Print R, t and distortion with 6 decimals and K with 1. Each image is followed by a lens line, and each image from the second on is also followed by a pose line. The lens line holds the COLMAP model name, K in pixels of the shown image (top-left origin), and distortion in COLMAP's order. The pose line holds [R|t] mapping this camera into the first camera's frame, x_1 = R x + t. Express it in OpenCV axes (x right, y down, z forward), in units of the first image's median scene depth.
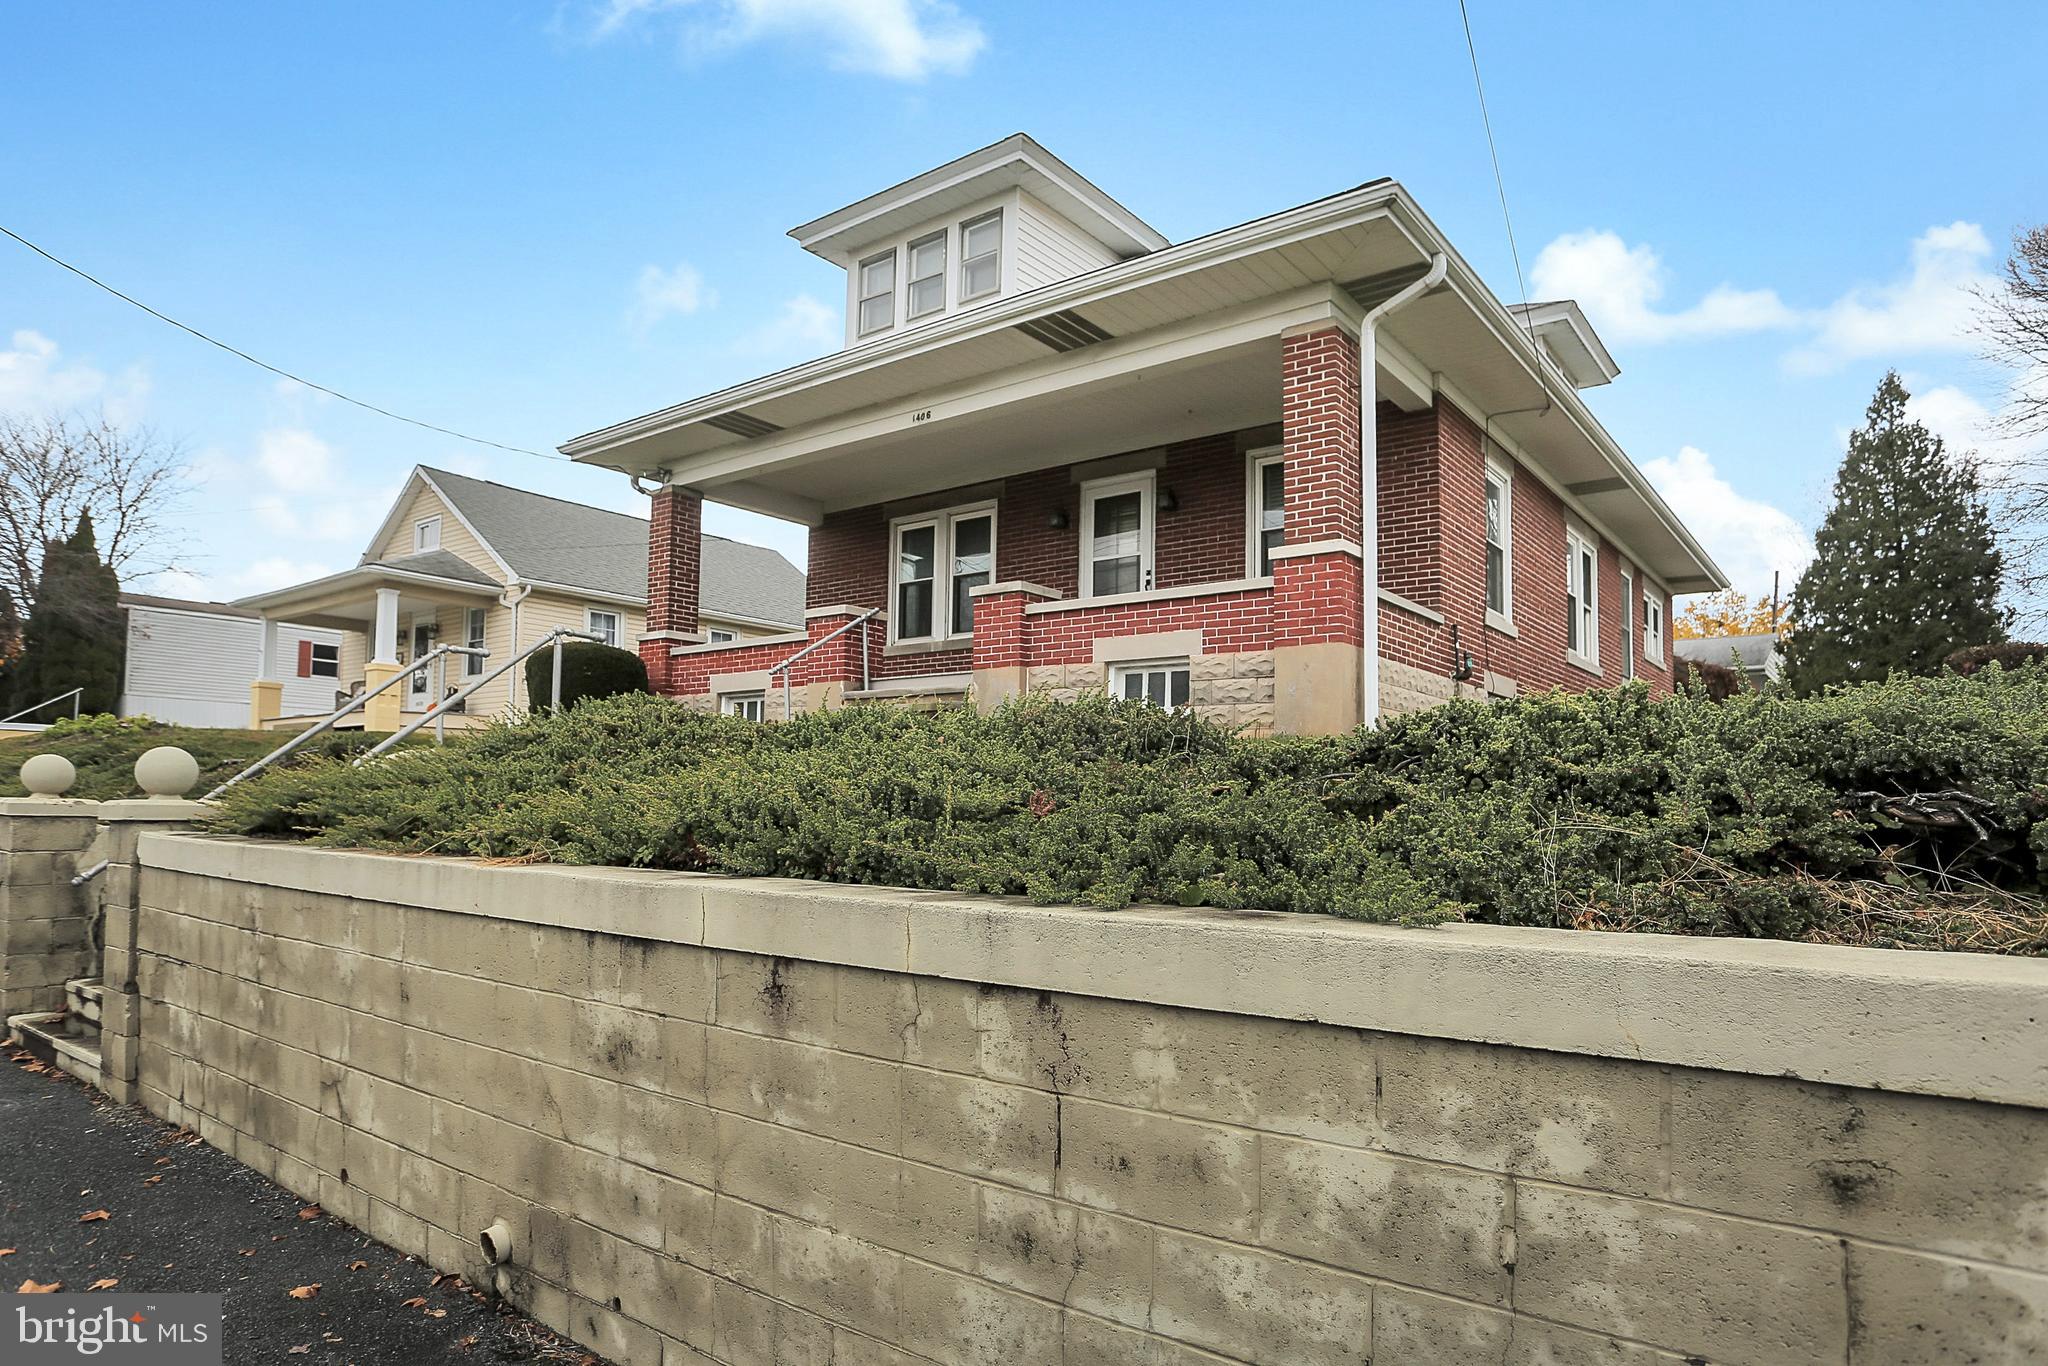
lens RADIAL K [[1172.1, 0, 1024.9], [0, 1172.1, 683.2], [0, 0, 1]] dist [-0.070469, 0.000653]
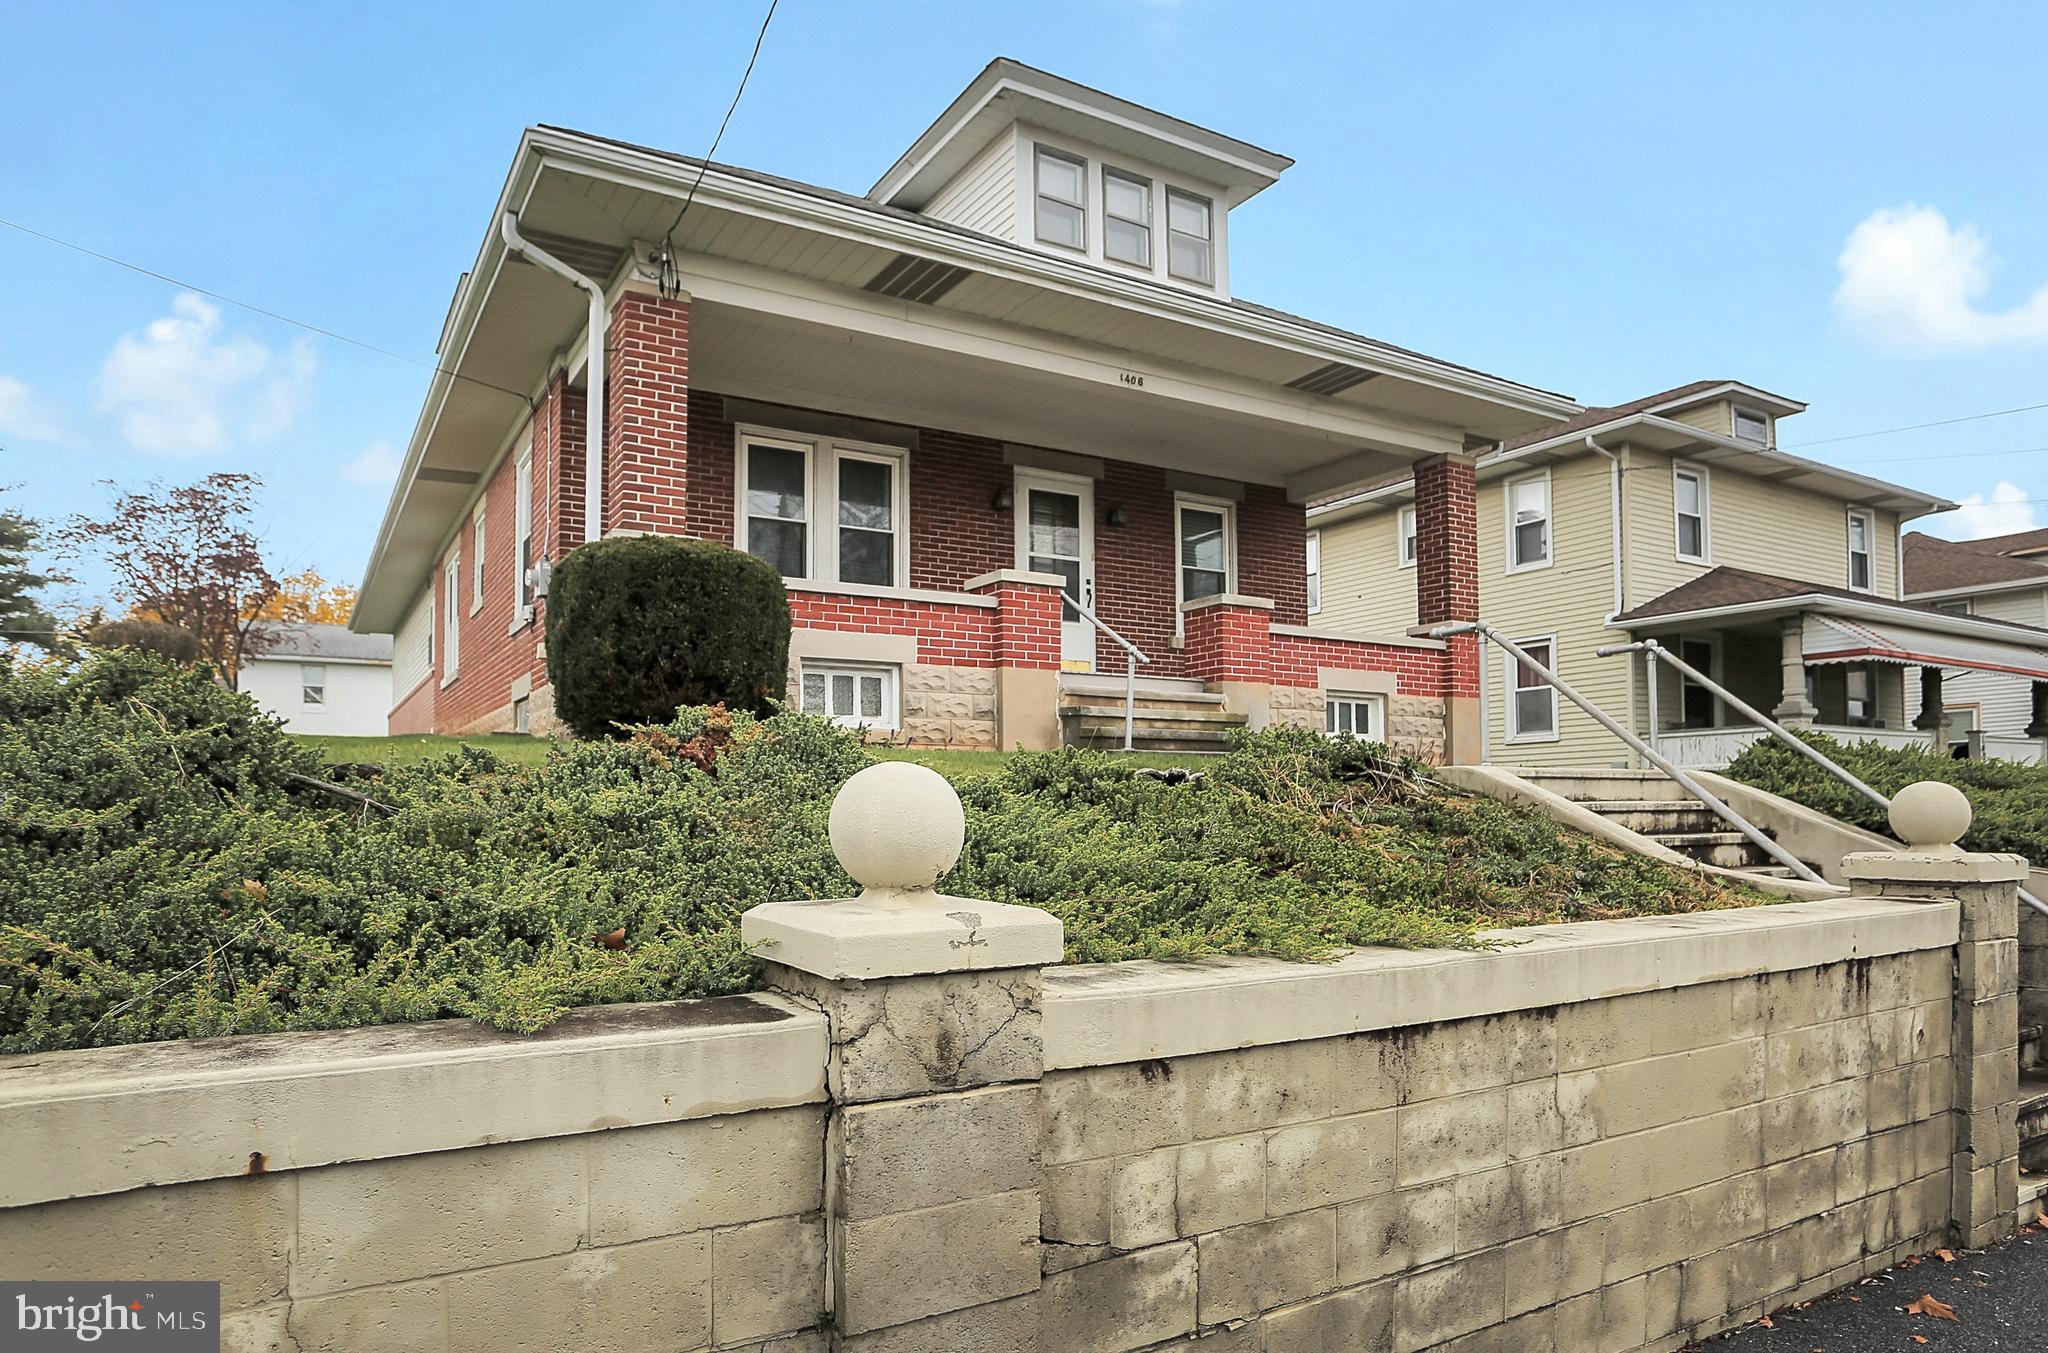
lens RADIAL K [[1258.8, 0, 1029.5], [0, 1258.8, 686.4], [0, 0, 1]] dist [-0.003537, -0.001102]
pose [[0.364505, 0.076195, 0.928079, -0.980036], [-0.093453, 0.994608, -0.044954, 0.050786], [-0.926500, -0.070346, 0.369660, 0.706810]]
